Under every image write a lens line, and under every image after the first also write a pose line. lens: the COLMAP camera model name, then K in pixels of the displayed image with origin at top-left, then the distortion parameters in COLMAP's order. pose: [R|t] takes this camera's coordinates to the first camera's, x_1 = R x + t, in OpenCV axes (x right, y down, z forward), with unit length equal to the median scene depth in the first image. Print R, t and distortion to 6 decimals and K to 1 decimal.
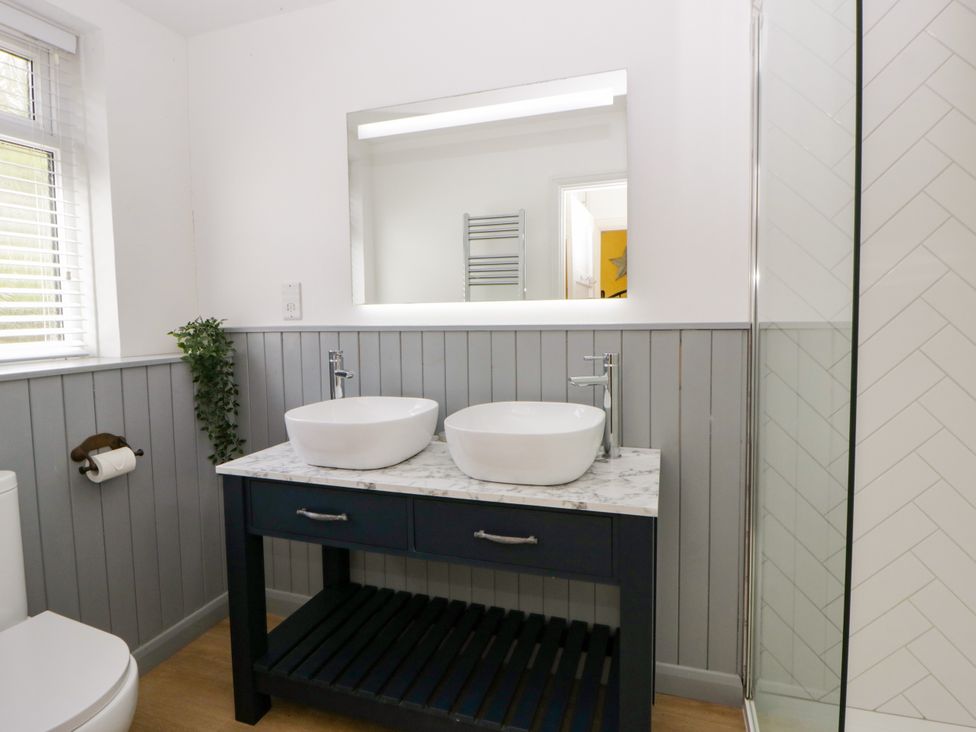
lens RADIAL K [[510.6, 0, 506.0], [0, 510.6, 342.3], [0, 0, 1]] dist [0.004452, -0.013587]
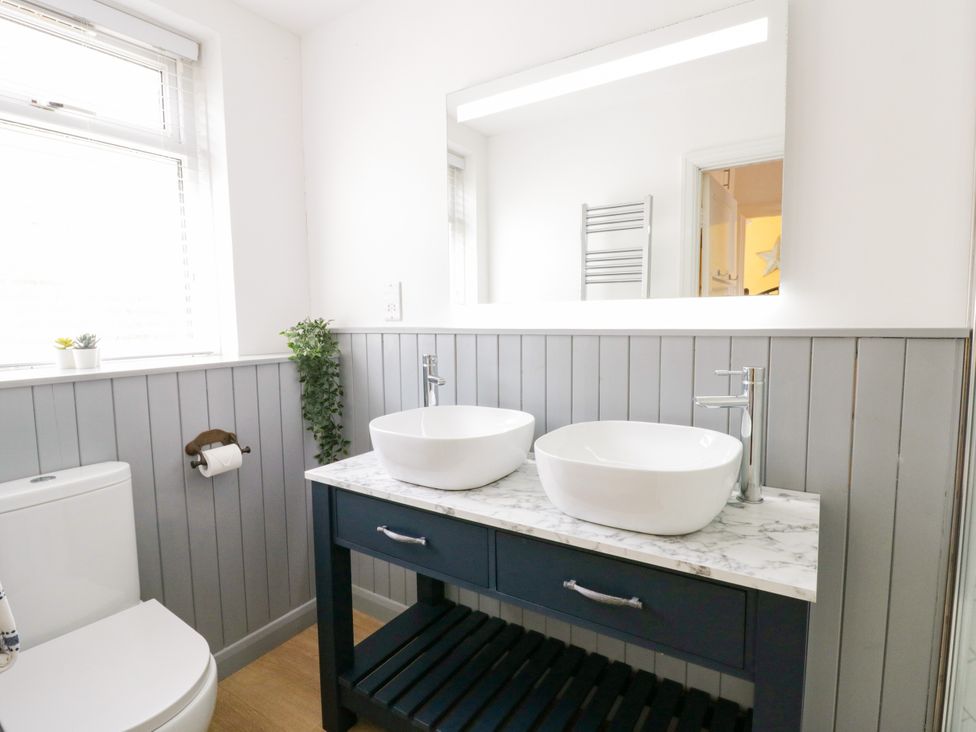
lens RADIAL K [[517.6, 0, 498.0], [0, 517.6, 360.9], [0, 0, 1]] dist [-0.002884, -0.007208]
pose [[0.966404, 0.026750, -0.255633, 0.029722], [-0.018634, 0.999244, 0.034120, -0.007050], [0.256353, -0.028210, 0.966172, 0.137550]]
